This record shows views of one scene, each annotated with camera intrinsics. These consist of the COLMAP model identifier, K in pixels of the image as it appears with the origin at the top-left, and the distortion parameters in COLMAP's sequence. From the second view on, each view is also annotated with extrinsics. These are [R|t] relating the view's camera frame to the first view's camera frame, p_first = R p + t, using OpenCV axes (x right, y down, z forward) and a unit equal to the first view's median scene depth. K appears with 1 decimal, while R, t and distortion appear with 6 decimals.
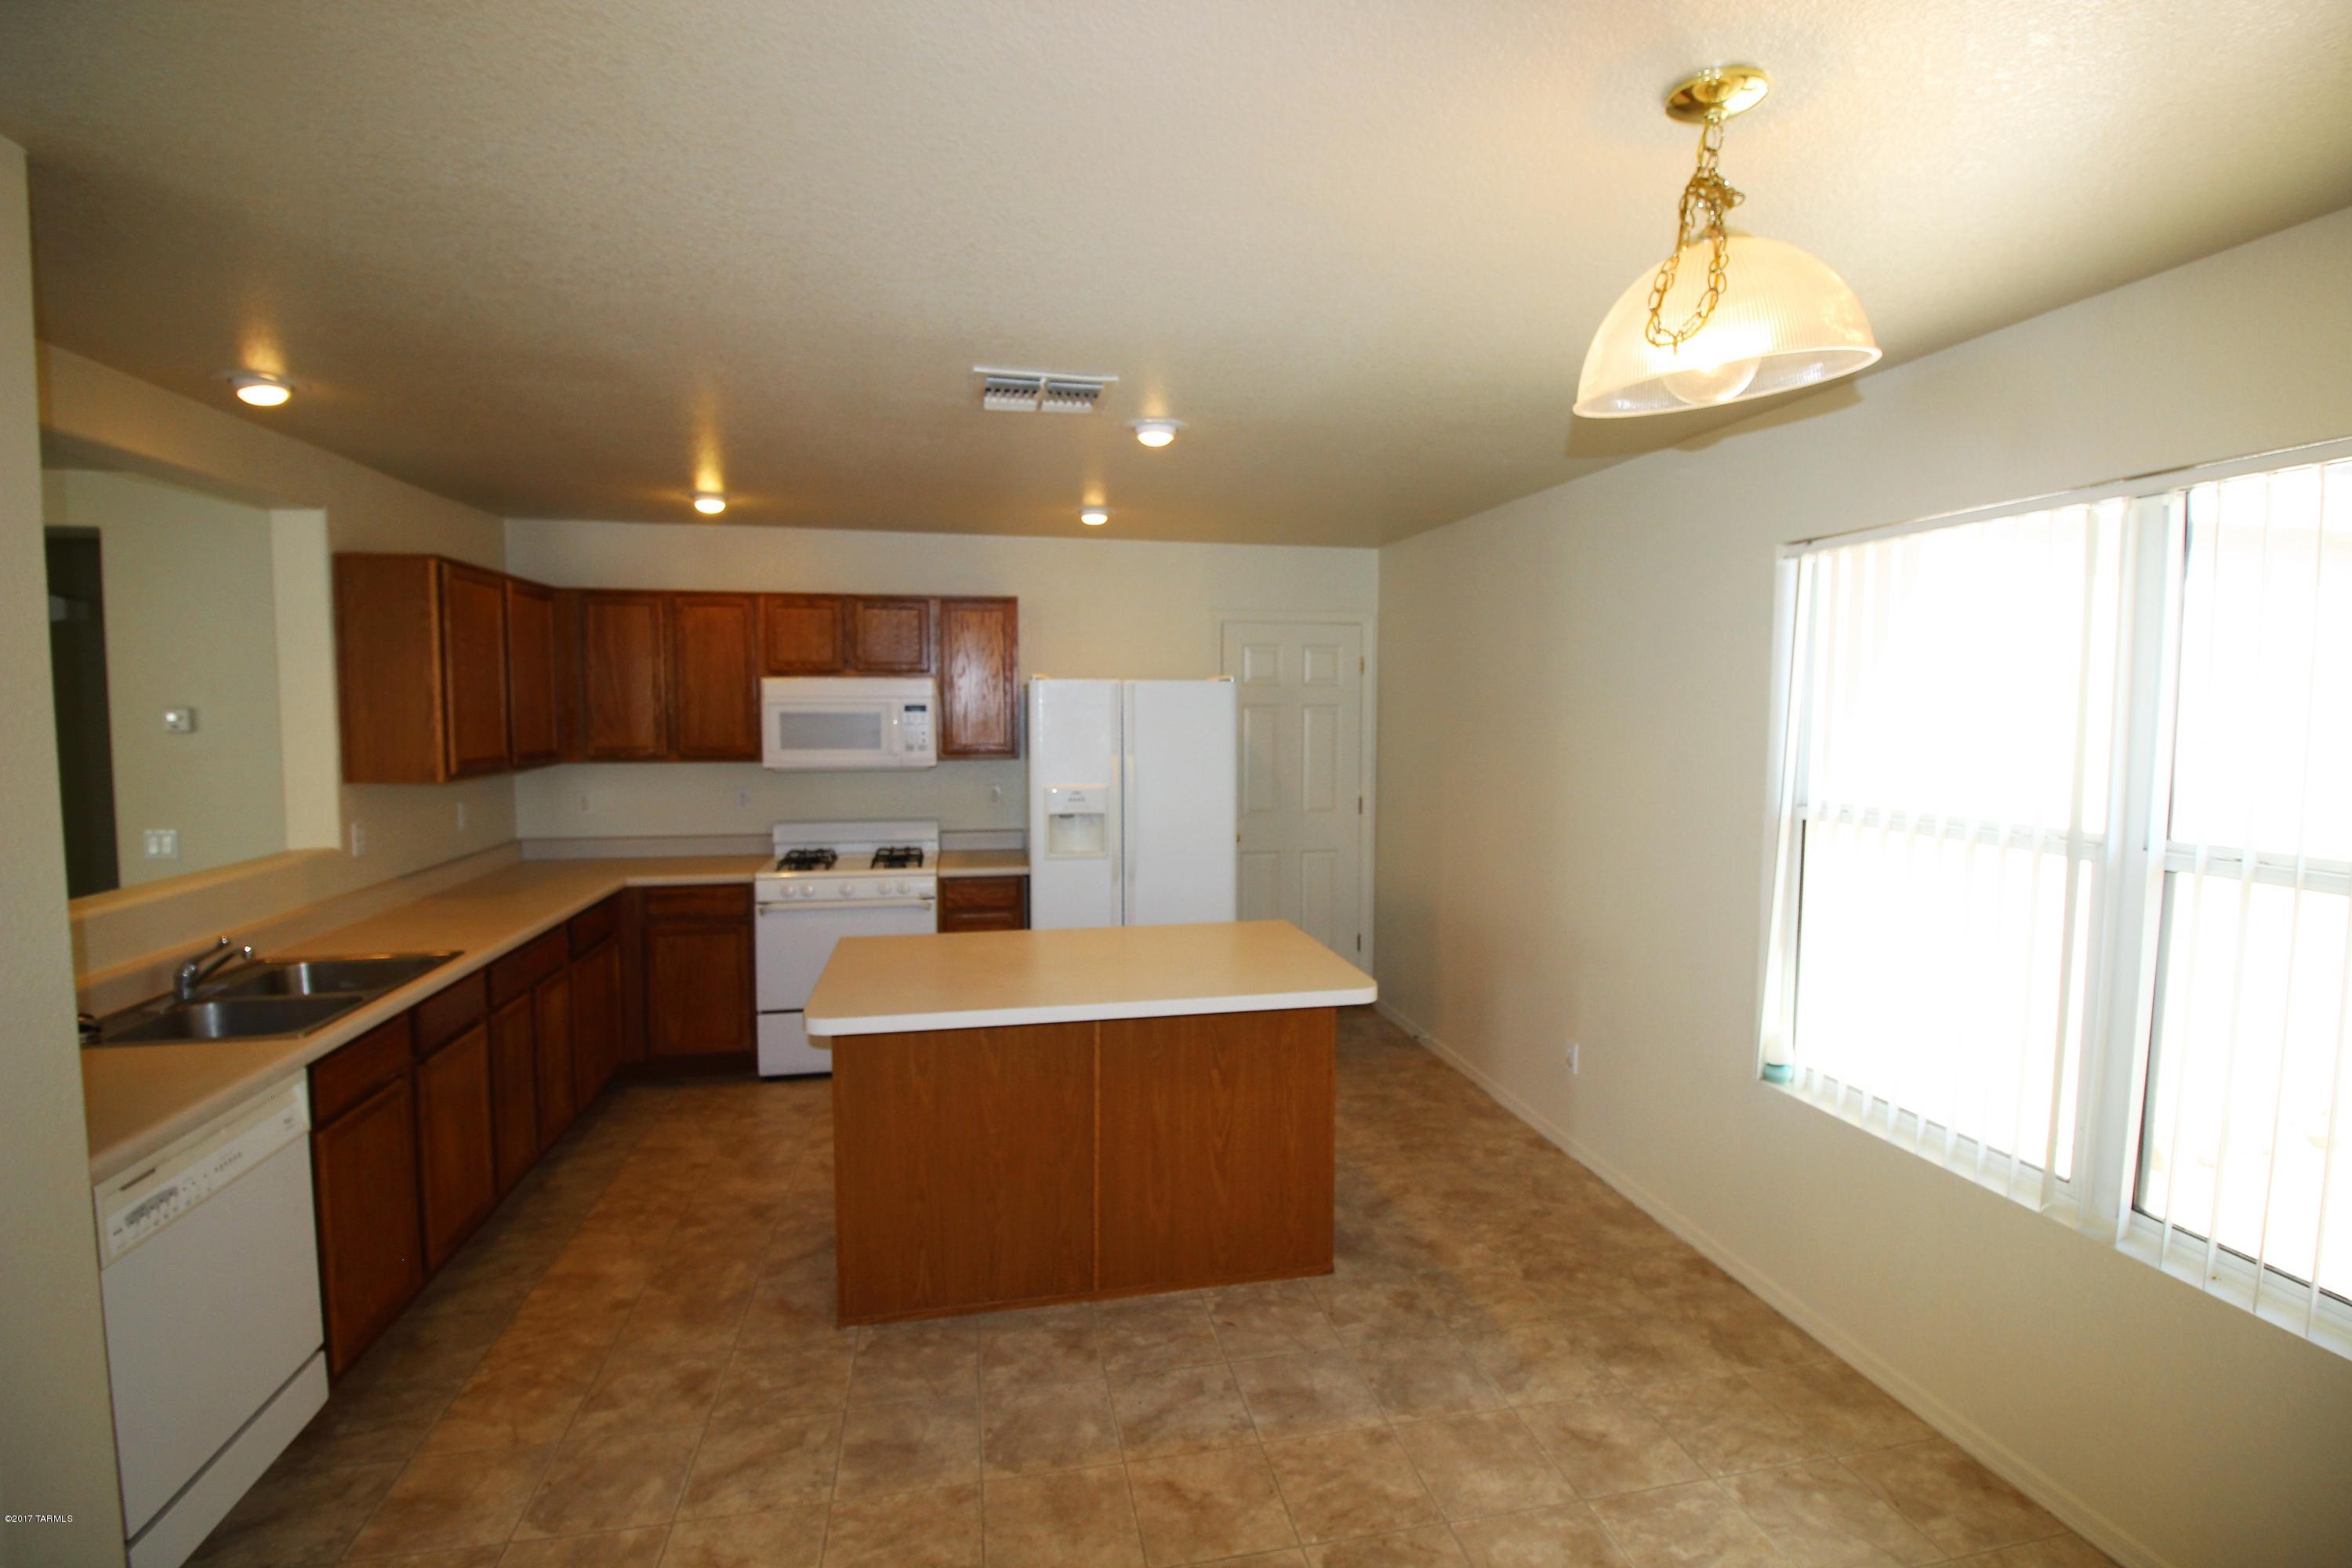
lens RADIAL K [[1076.5, 0, 1169.4], [0, 1076.5, 770.6], [0, 0, 1]] dist [-0.016897, -0.000592]
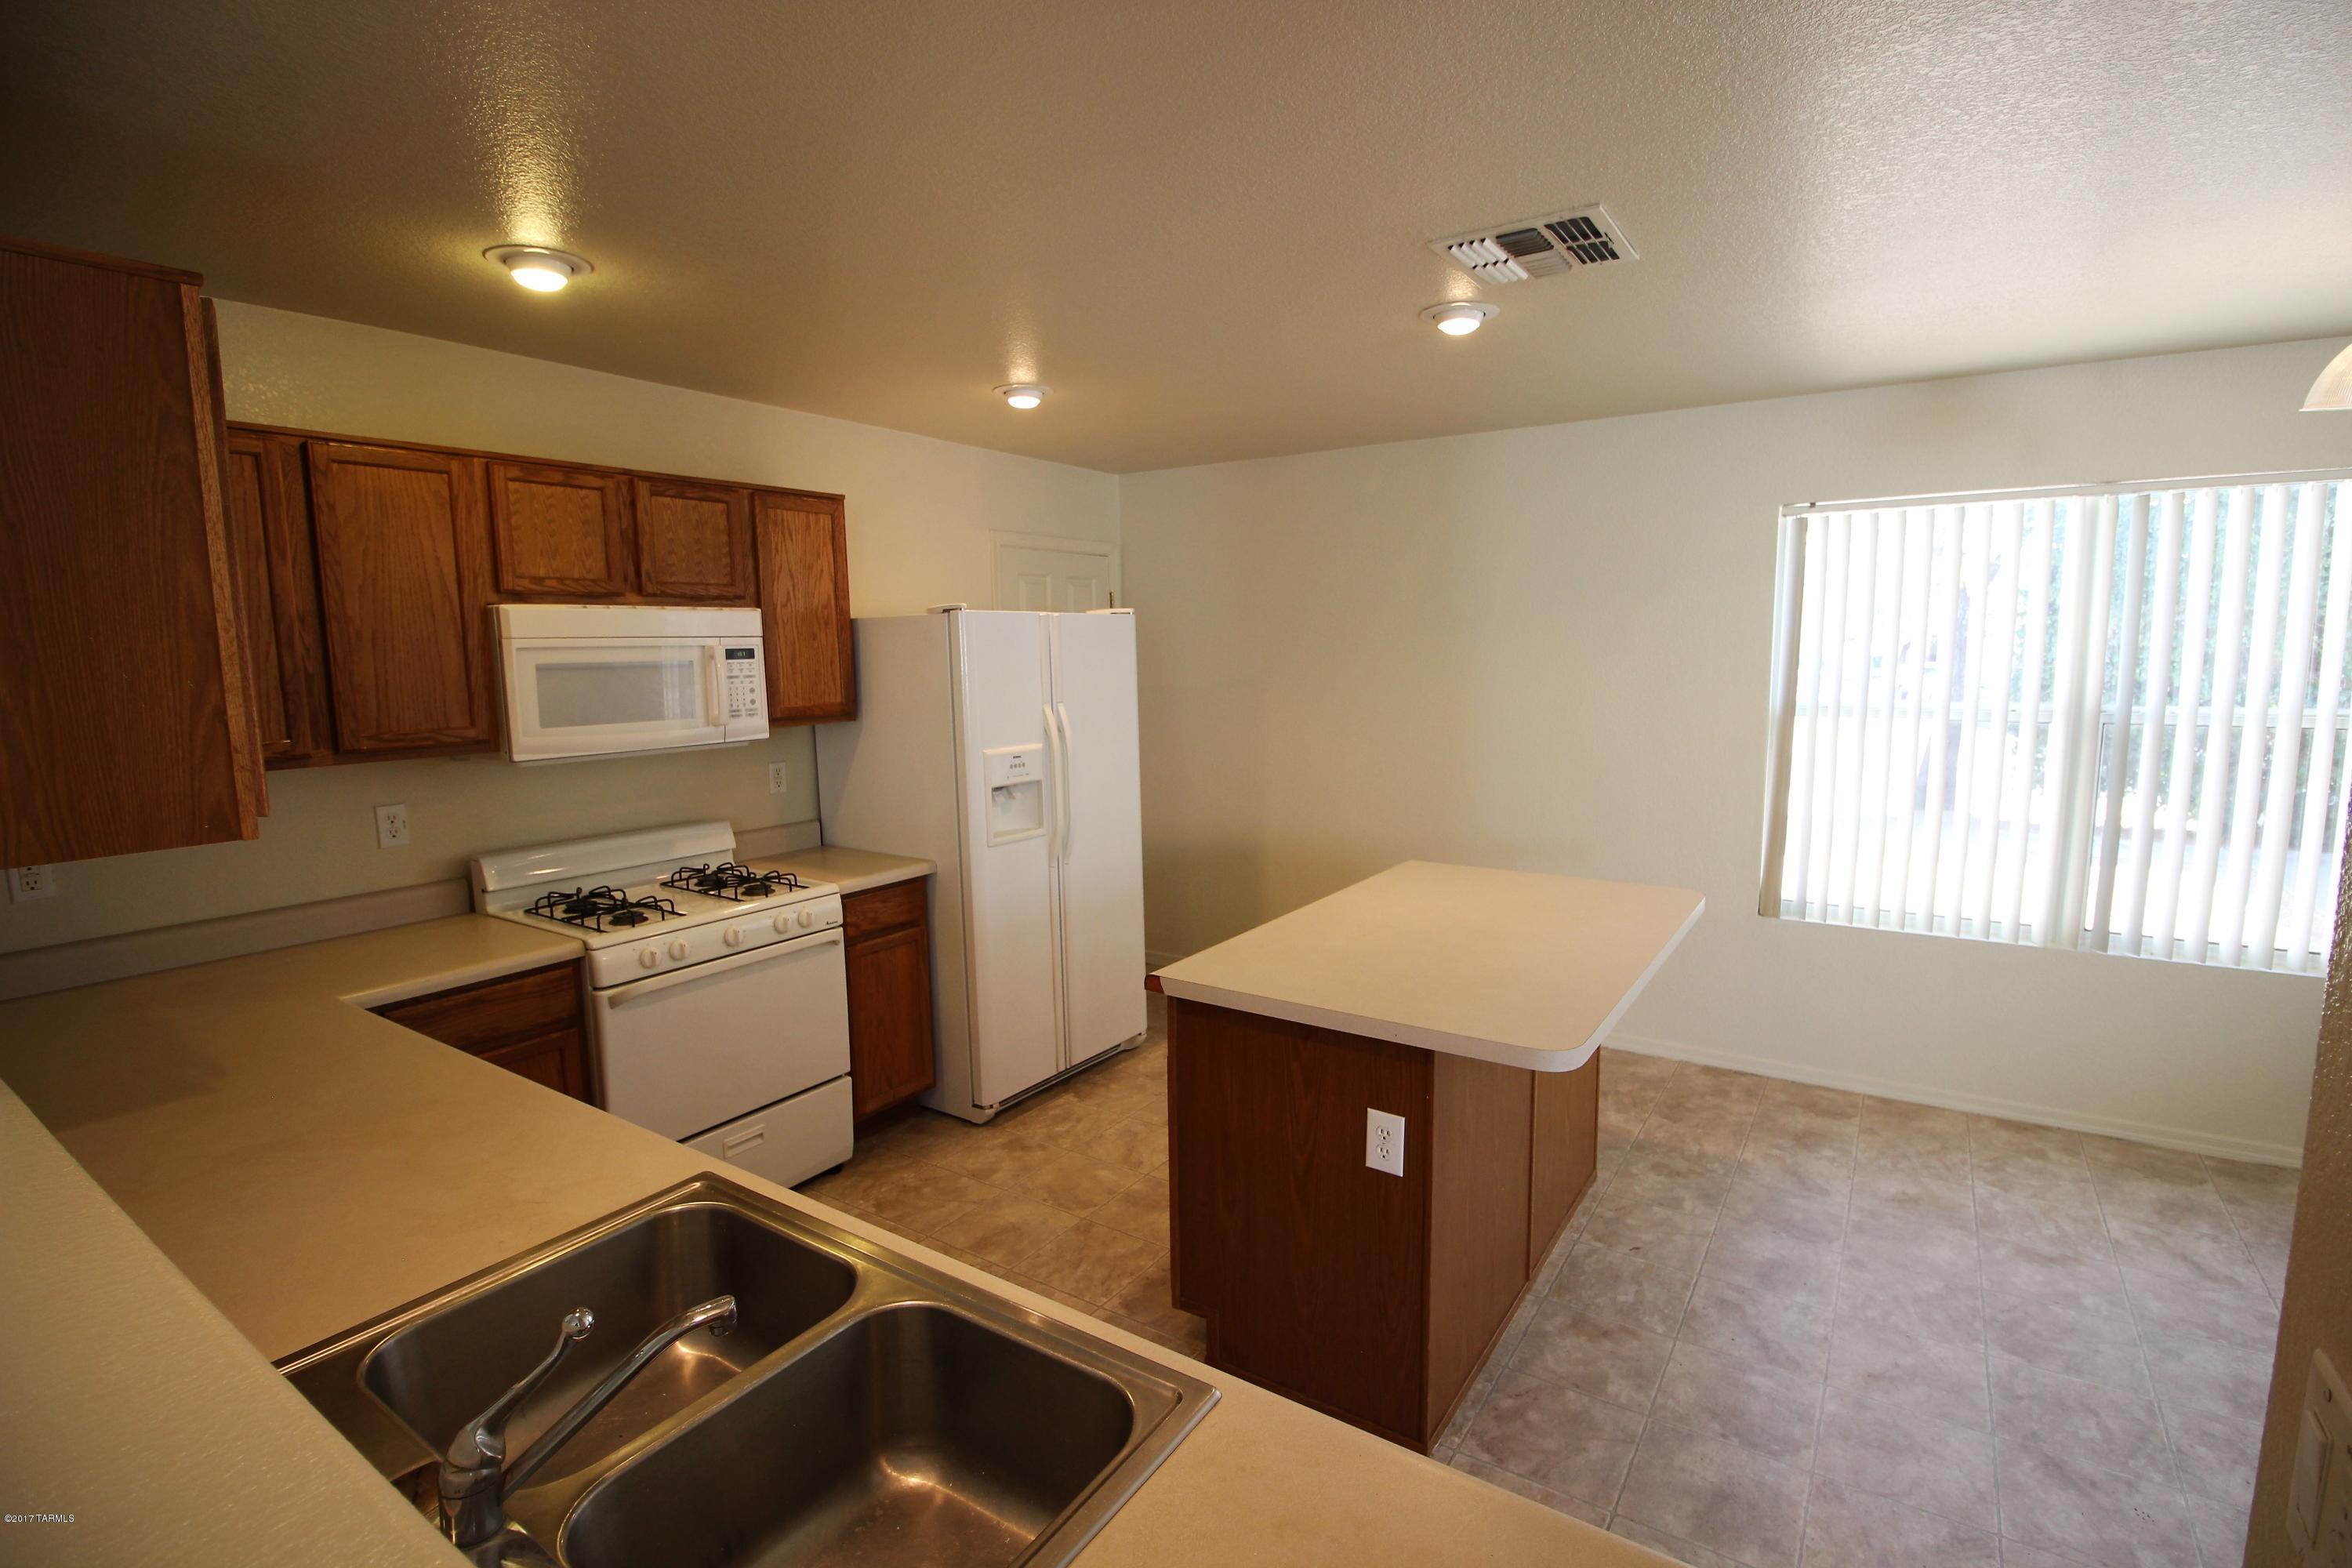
lens RADIAL K [[1076.5, 0, 1178.4], [0, 1076.5, 800.0], [0, 0, 1]] dist [-0.016897, -0.000592]
pose [[0.707284, -0.111058, 0.698151, -0.556591], [0.053388, 0.993154, 0.103899, -0.024305], [-0.704910, -0.036214, 0.708371, 0.360908]]
